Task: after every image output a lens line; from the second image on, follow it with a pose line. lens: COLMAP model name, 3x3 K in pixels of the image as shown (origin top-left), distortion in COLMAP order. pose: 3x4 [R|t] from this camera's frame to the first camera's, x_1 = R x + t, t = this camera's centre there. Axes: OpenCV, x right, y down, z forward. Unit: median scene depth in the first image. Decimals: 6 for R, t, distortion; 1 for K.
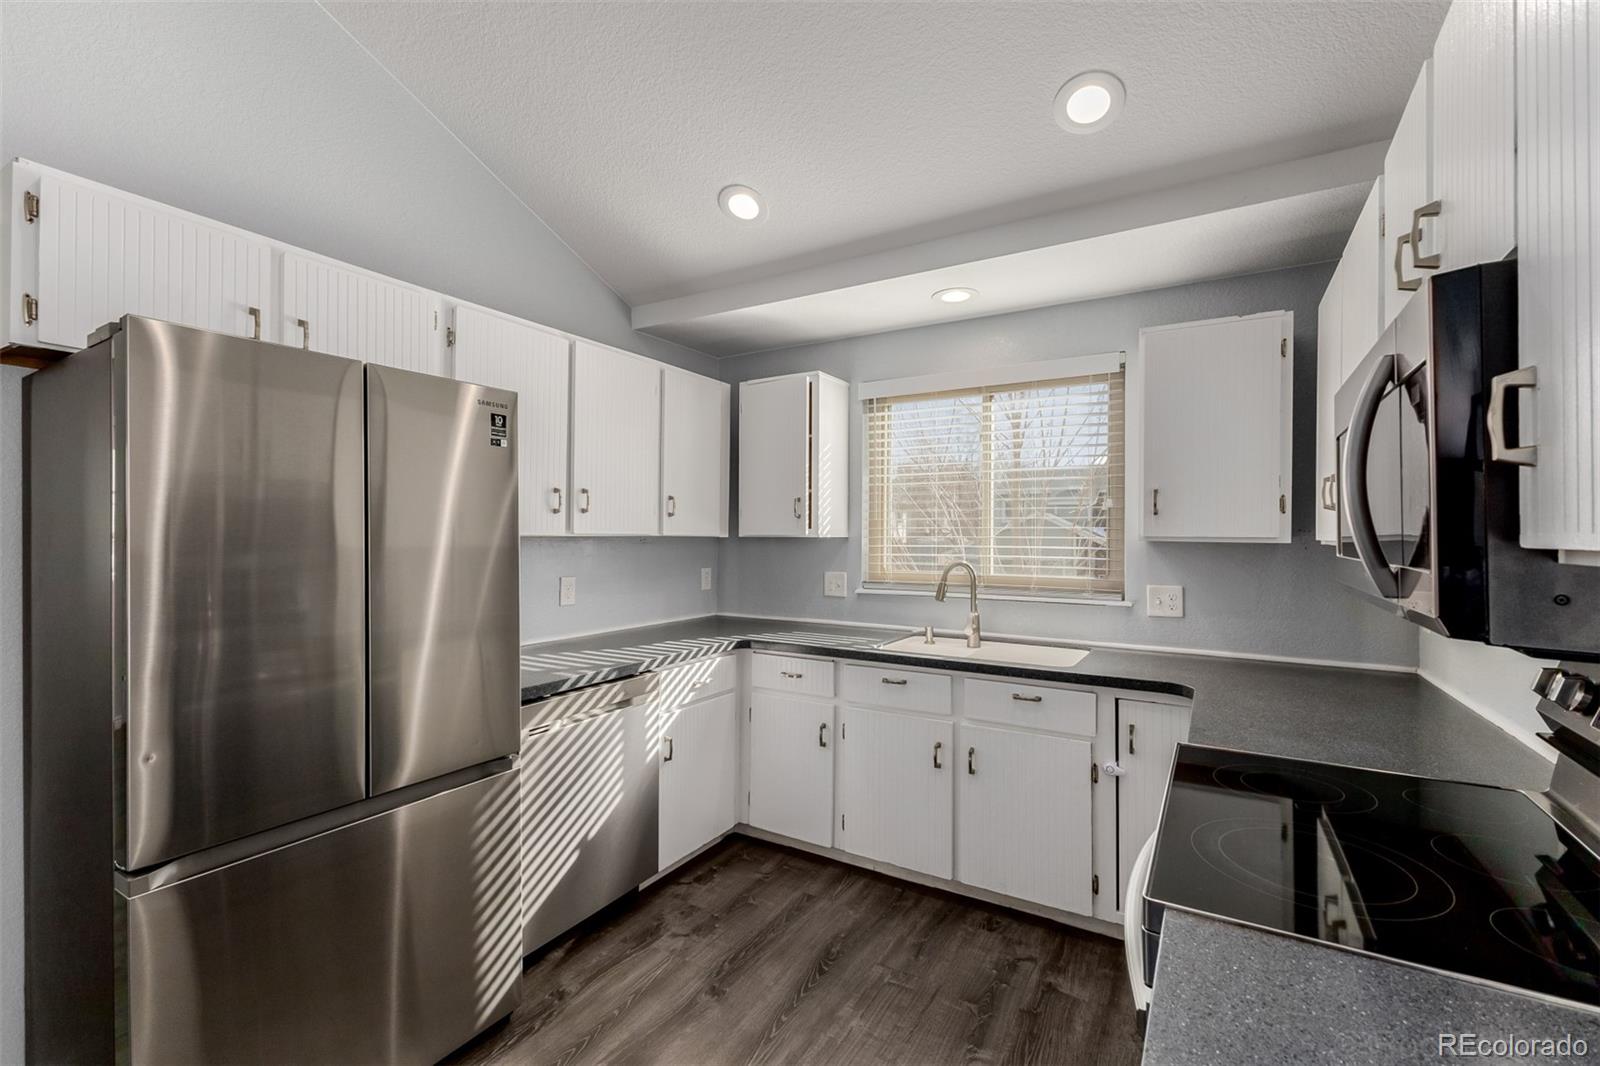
lens RADIAL K [[690.5, 0, 800.3], [0, 690.5, 531.0], [0, 0, 1]] dist [0.010695, -0.003968]
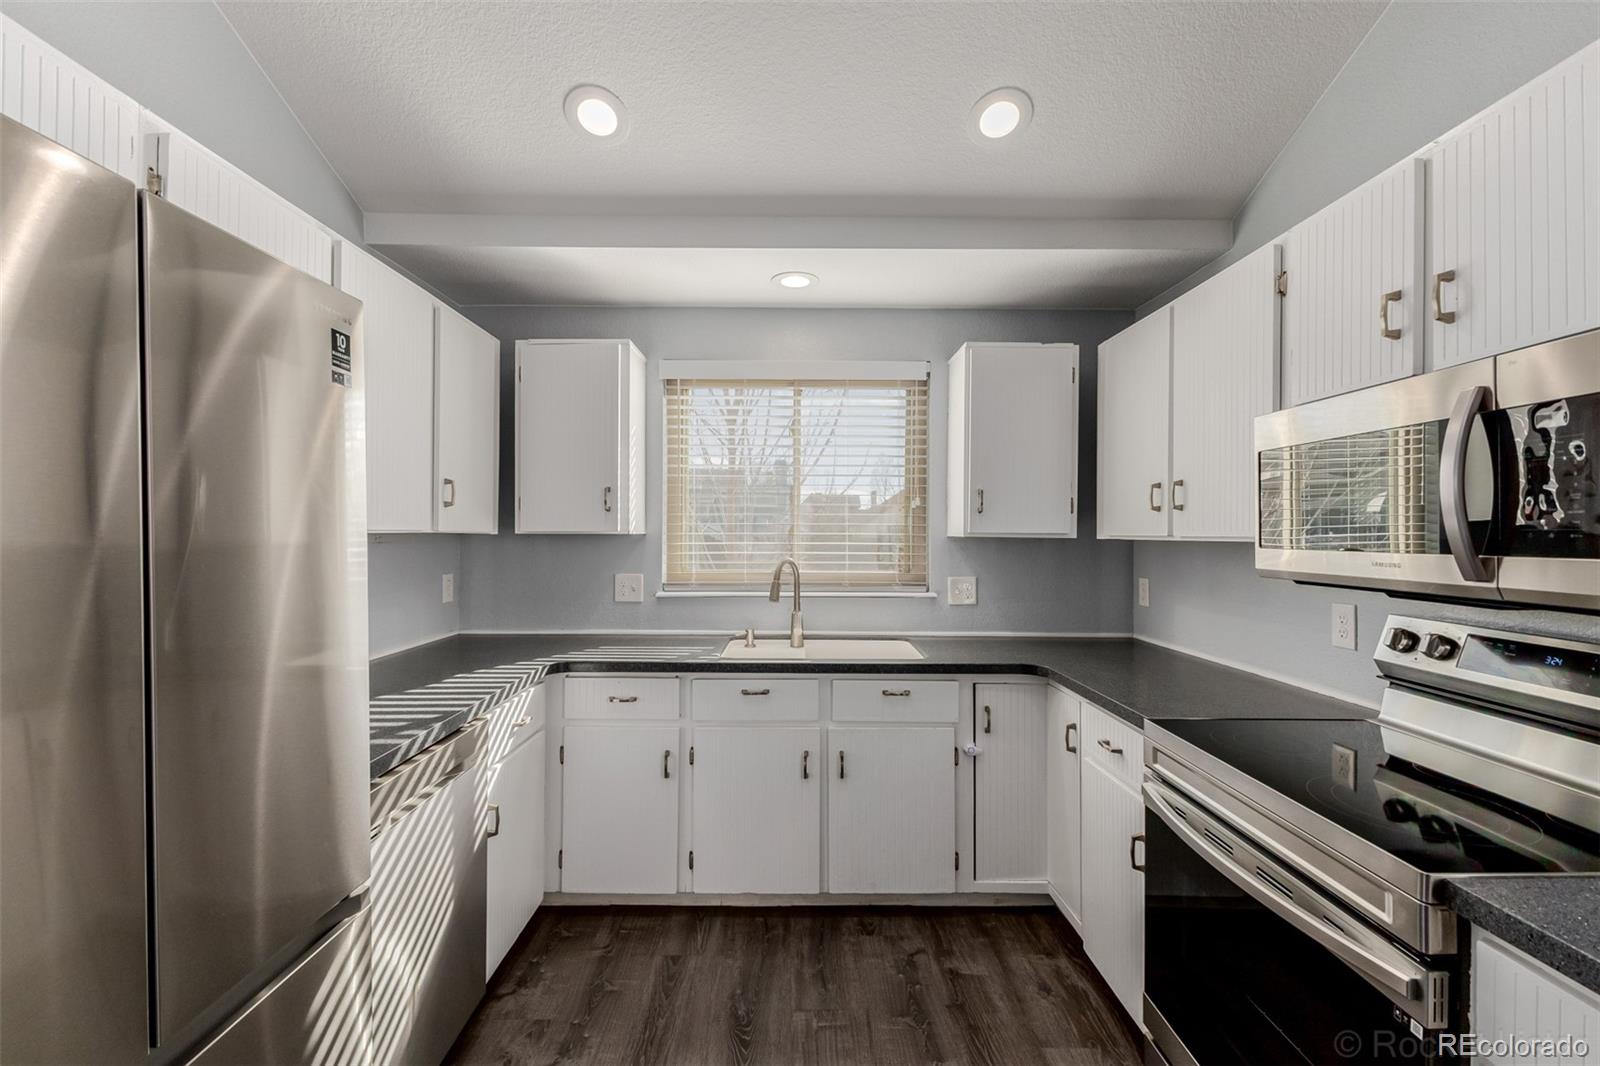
lens RADIAL K [[690.5, 0, 796.3], [0, 690.5, 530.3], [0, 0, 1]] dist [0.010695, -0.003968]
pose [[0.856756, 0.000576, 0.515721, -0.273278], [-0.002672, 0.999991, 0.003323, 0.001275], [-0.515714, -0.004225, 0.856750, 0.183773]]
